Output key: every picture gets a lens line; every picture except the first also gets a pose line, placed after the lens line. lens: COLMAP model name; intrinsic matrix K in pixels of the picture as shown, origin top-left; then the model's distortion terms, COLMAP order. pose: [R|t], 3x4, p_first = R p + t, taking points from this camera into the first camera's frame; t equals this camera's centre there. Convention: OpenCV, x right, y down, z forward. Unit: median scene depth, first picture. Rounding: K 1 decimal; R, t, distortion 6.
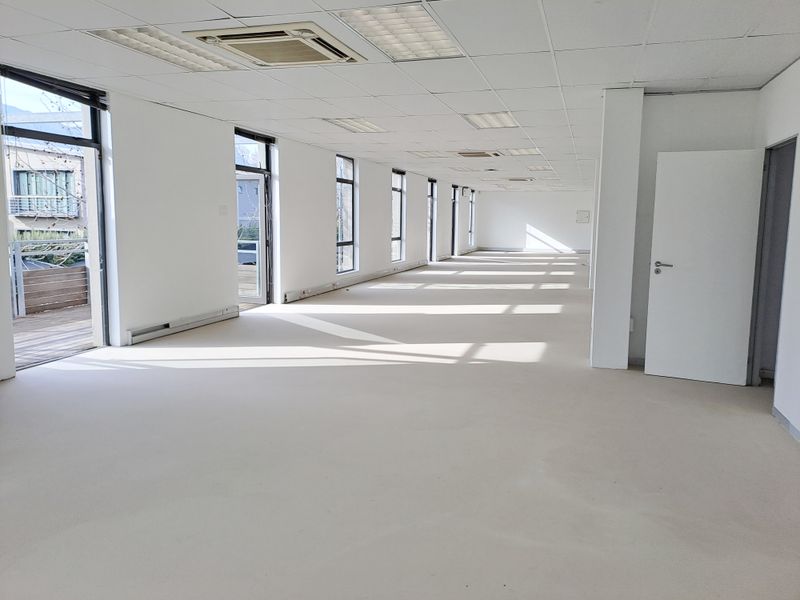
lens RADIAL K [[586.0, 0, 405.5], [0, 586.0, 282.8], [0, 0, 1]] dist [0.066574, -0.004170]
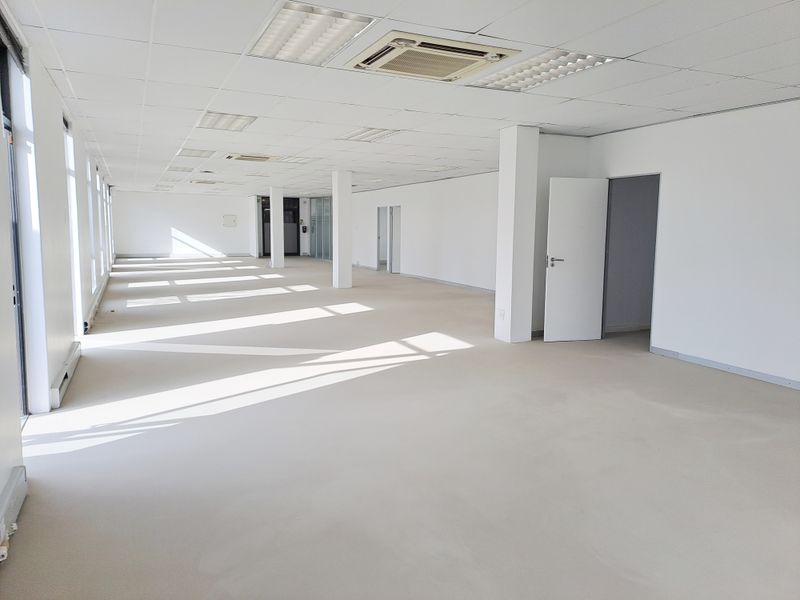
lens RADIAL K [[586.0, 0, 400.2], [0, 586.0, 300.3], [0, 0, 1]] dist [0.066574, -0.004170]
pose [[0.742578, -0.092478, 0.663345, -0.672947], [0.075517, 0.995667, 0.054270, -0.034861], [-0.665489, 0.009794, 0.746343, 0.203003]]
